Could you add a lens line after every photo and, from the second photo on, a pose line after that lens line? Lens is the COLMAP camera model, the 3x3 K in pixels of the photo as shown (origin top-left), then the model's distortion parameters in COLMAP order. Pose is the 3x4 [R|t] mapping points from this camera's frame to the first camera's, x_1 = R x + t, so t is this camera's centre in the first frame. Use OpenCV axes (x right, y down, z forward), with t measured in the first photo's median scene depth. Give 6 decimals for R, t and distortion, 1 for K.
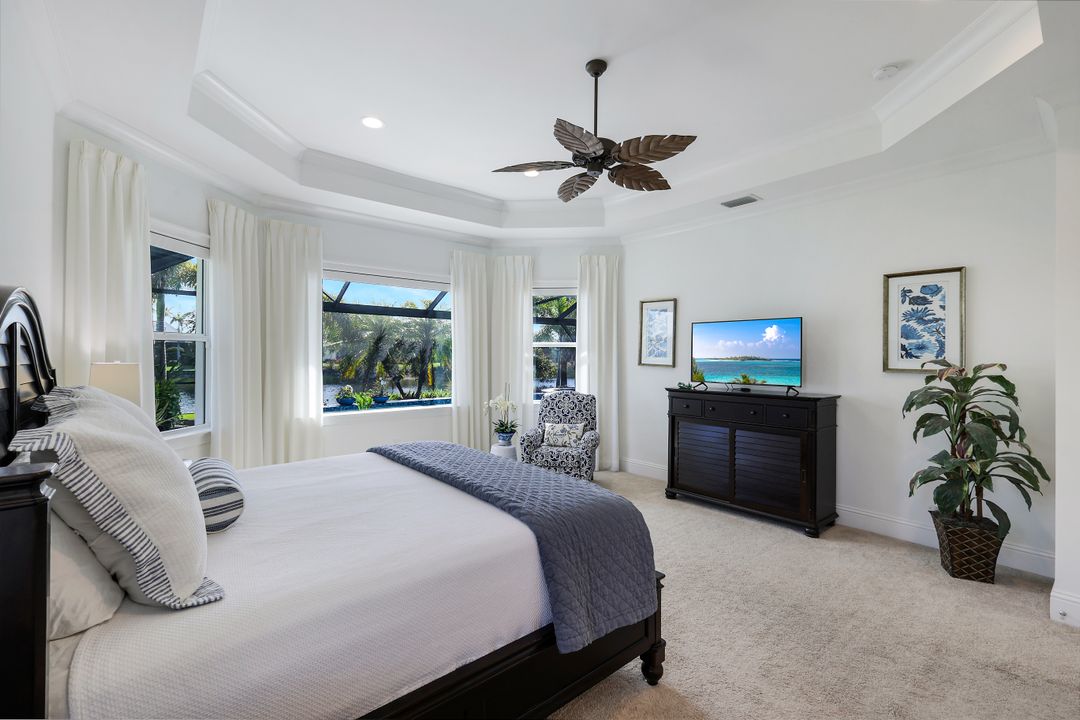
lens RADIAL K [[472.7, 0, 540.0], [0, 472.7, 360.0], [0, 0, 1]] dist [0.001777, 0.000048]
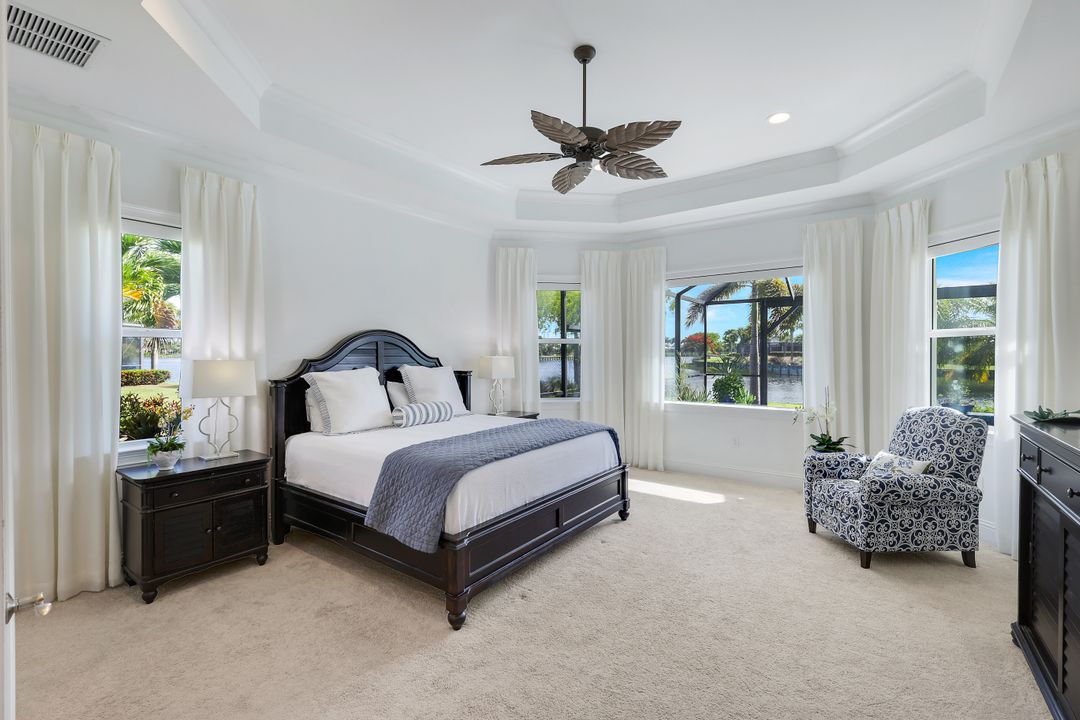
lens RADIAL K [[472.7, 0, 540.0], [0, 472.7, 360.0], [0, 0, 1]] dist [0.001777, 0.000048]
pose [[0.232213, 0.007952, -0.972633, 0.619993], [-0.008862, 0.999942, 0.006060, 0.005393], [0.972625, 0.007212, 0.232270, 0.412399]]
